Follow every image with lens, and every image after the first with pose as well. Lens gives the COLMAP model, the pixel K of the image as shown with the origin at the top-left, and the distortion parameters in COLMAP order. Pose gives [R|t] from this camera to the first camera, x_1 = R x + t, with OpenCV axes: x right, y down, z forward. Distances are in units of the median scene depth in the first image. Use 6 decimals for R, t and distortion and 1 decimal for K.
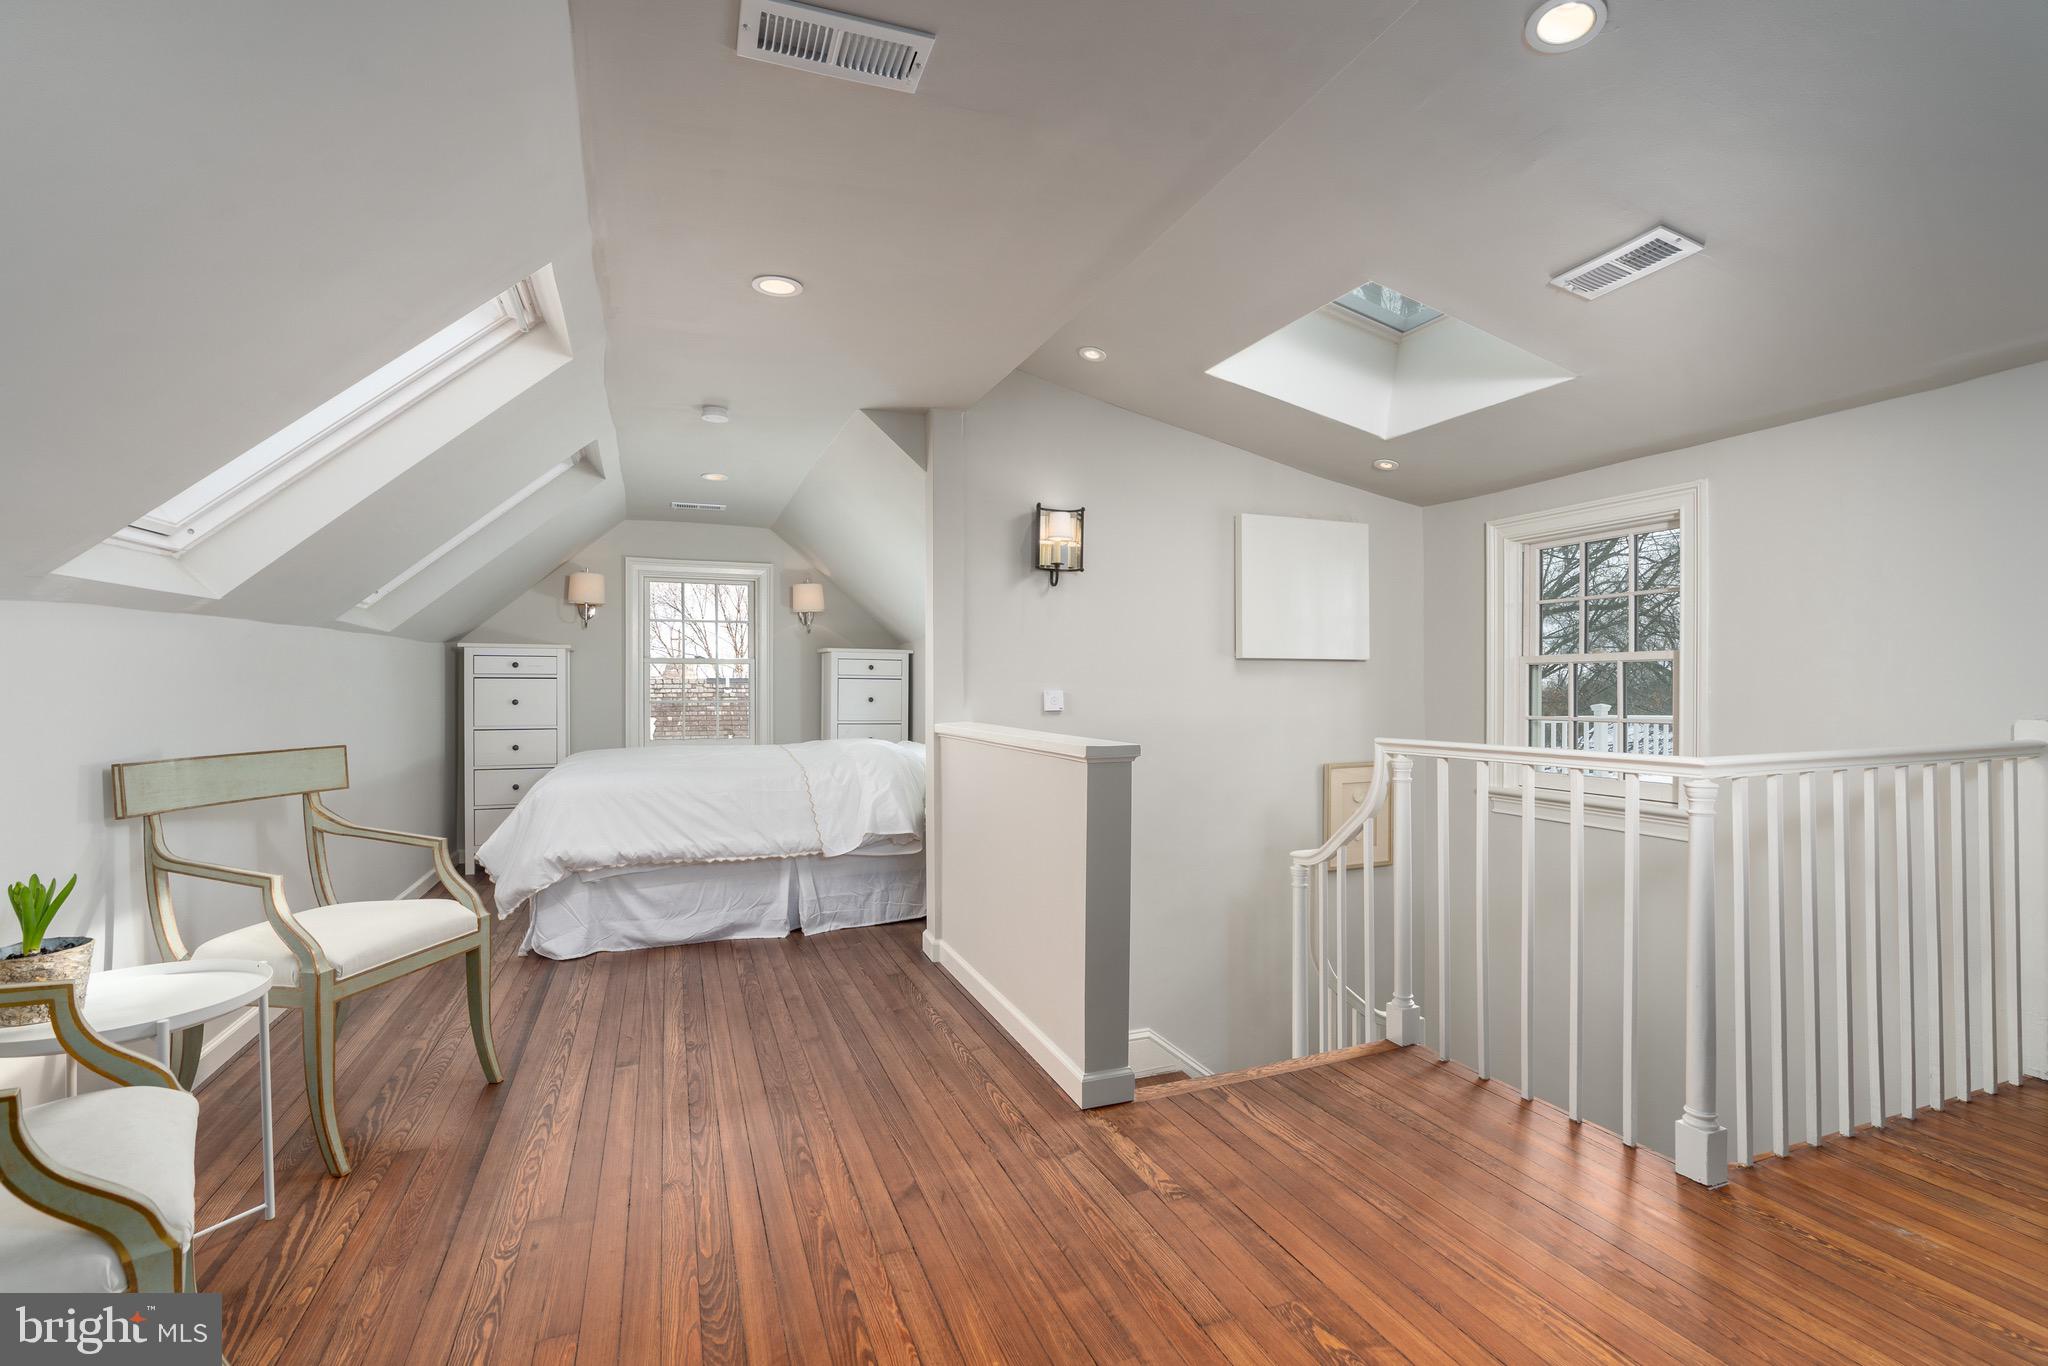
lens RADIAL K [[932.7, 0, 1024.0], [0, 932.7, 683.0], [0, 0, 1]] dist [-0.005760, -0.000530]
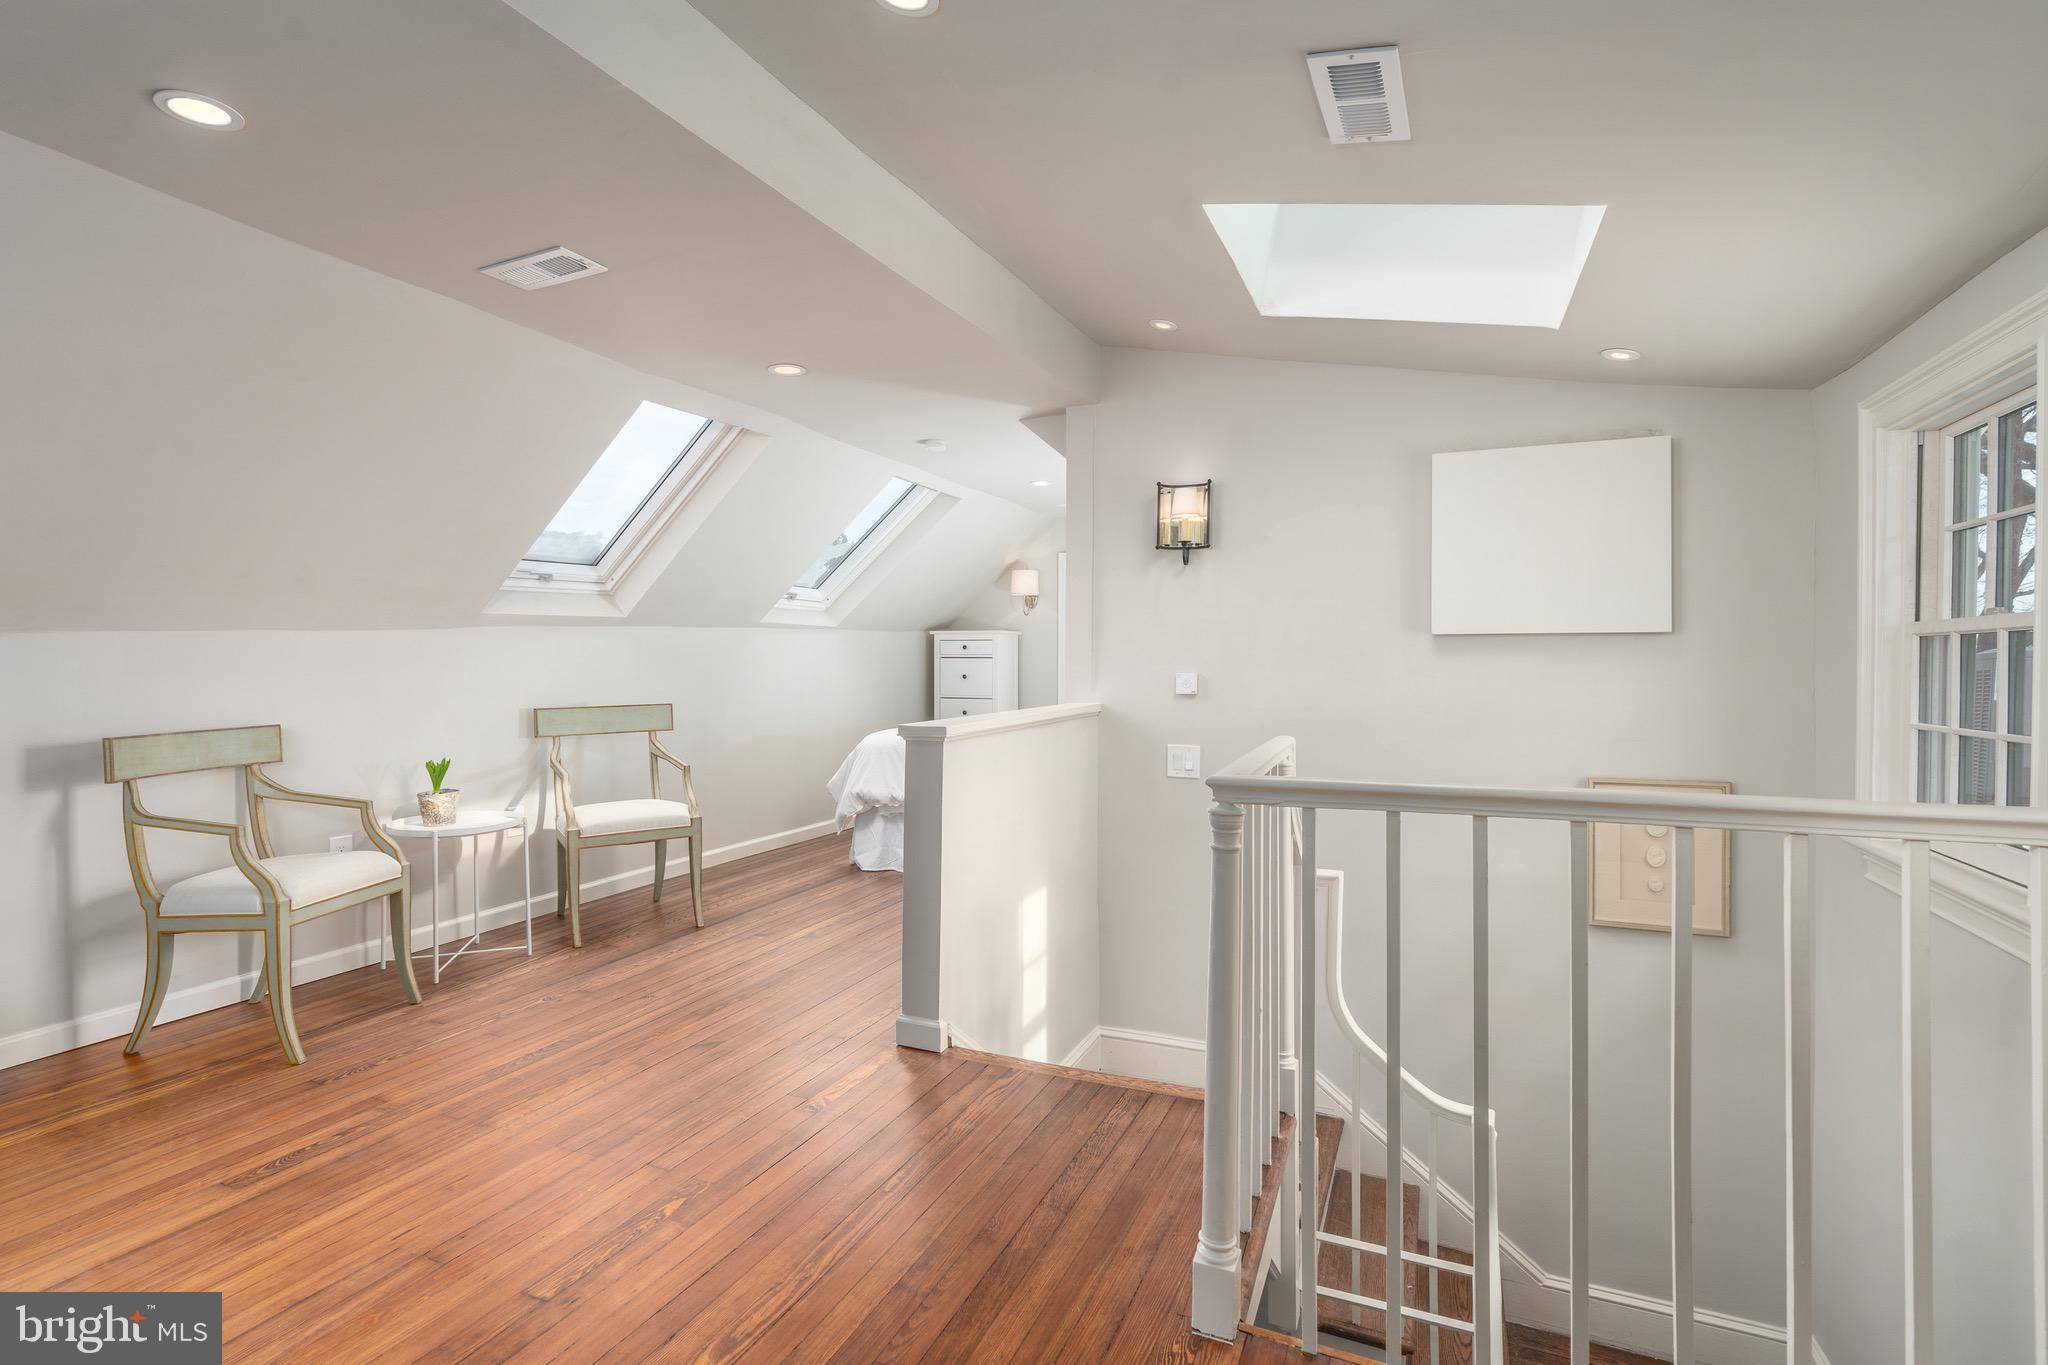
lens RADIAL K [[971.9, 0, 1013.3], [0, 971.9, 659.1], [0, 0, 1]] dist [-0.014070, -0.000026]
pose [[0.696069, -0.000108, -0.717975, 0.646339], [0.002903, 0.999992, 0.002665, -0.009914], [0.717969, -0.003940, 0.696064, 0.178871]]
